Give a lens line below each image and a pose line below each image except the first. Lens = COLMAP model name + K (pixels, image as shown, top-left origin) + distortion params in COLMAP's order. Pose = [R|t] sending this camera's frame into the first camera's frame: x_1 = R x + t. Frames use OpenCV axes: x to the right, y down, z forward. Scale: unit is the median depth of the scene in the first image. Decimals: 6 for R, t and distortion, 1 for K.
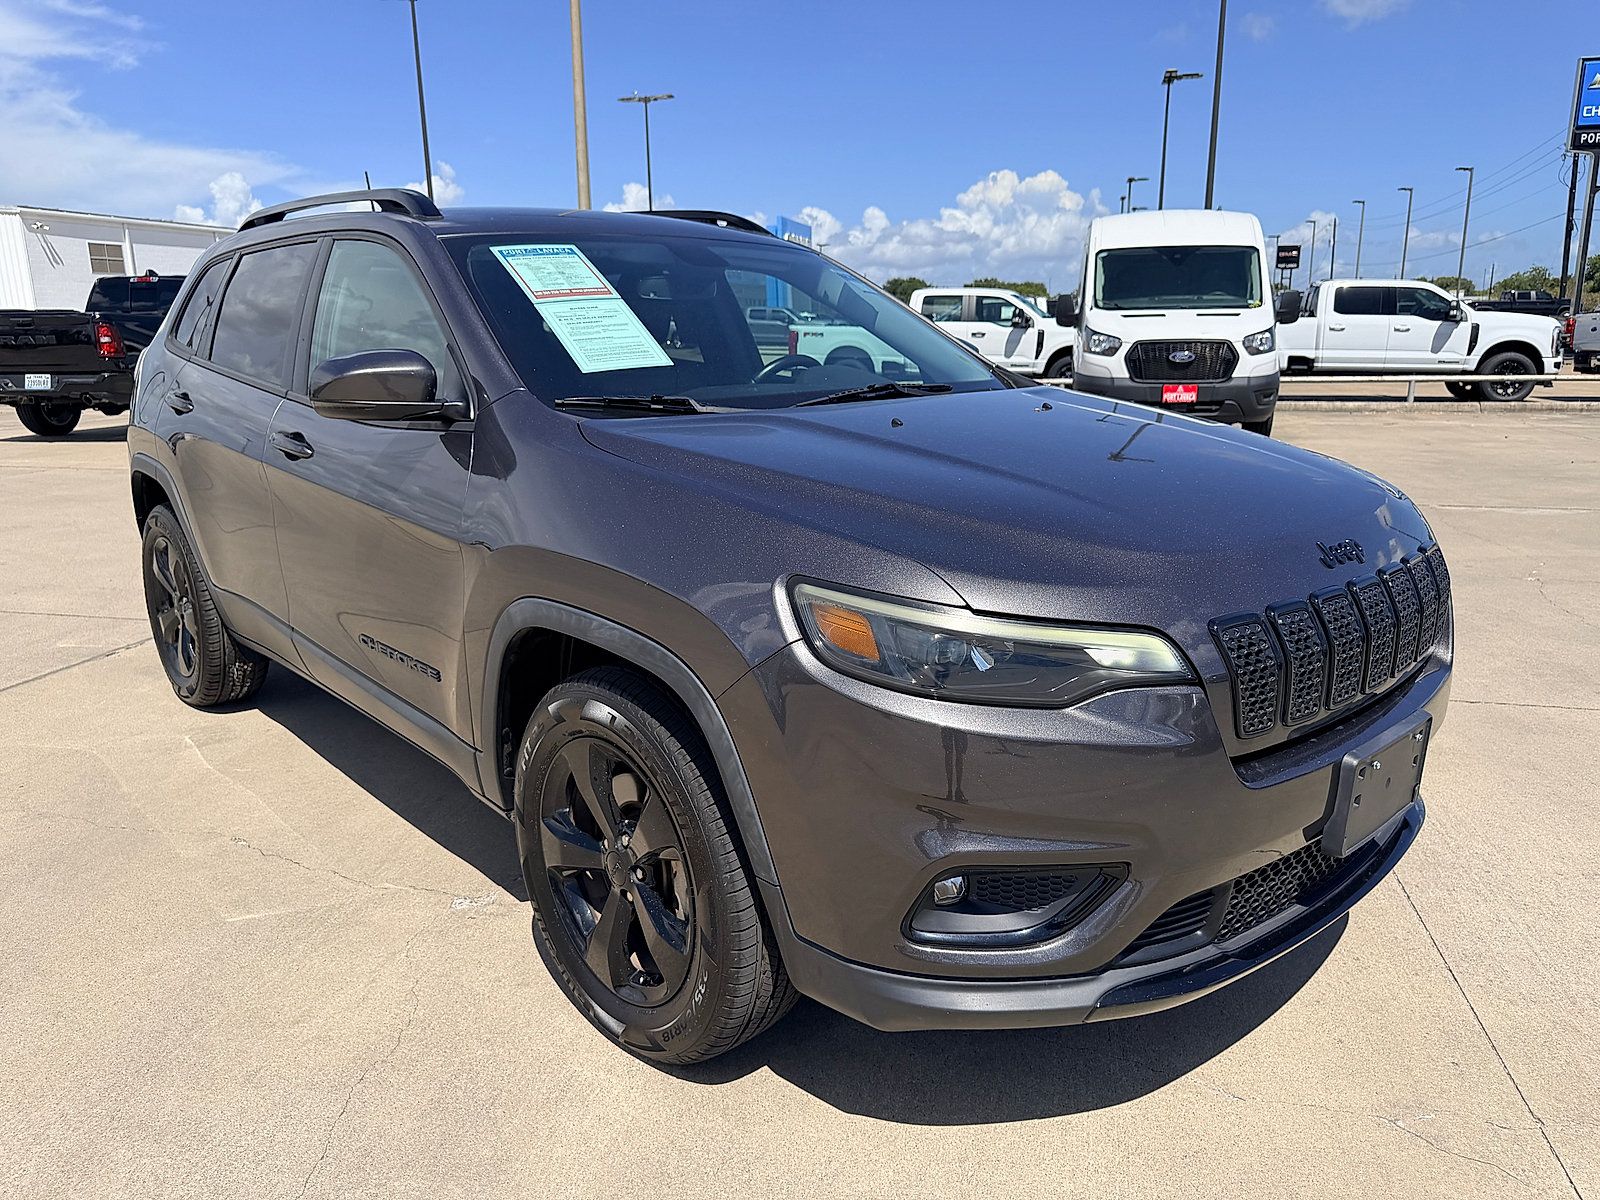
lens RADIAL K [[1168.4, 0, 792.8], [0, 1168.4, 606.7], [0, 0, 1]] dist [0.005235, -0.002377]
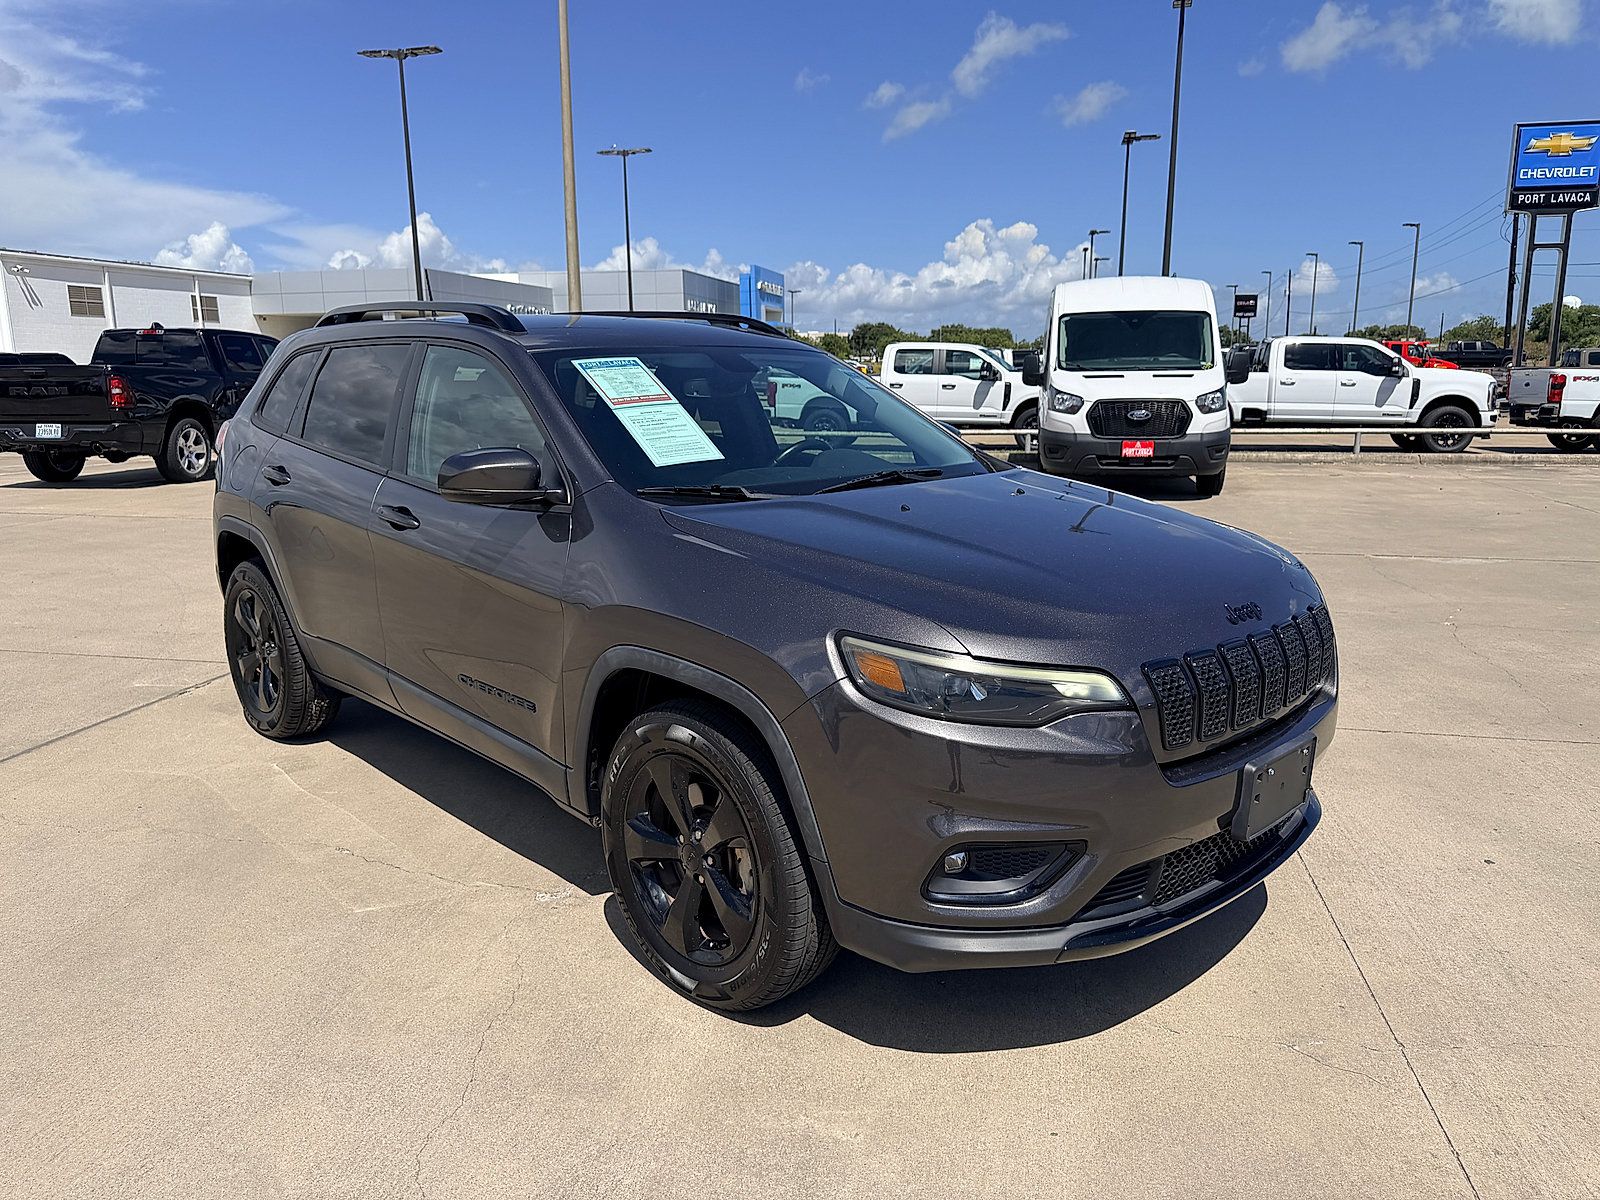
lens RADIAL K [[1145.9, 0, 800.0], [0, 1145.9, 600.0], [0, 0, 1]] dist [0.042837, -0.047862]
pose [[0.999574, 0.000478, 0.029193, -0.058963], [0.000689, 0.999201, -0.039969, -0.006338], [-0.029189, 0.039972, 0.998774, -0.233991]]
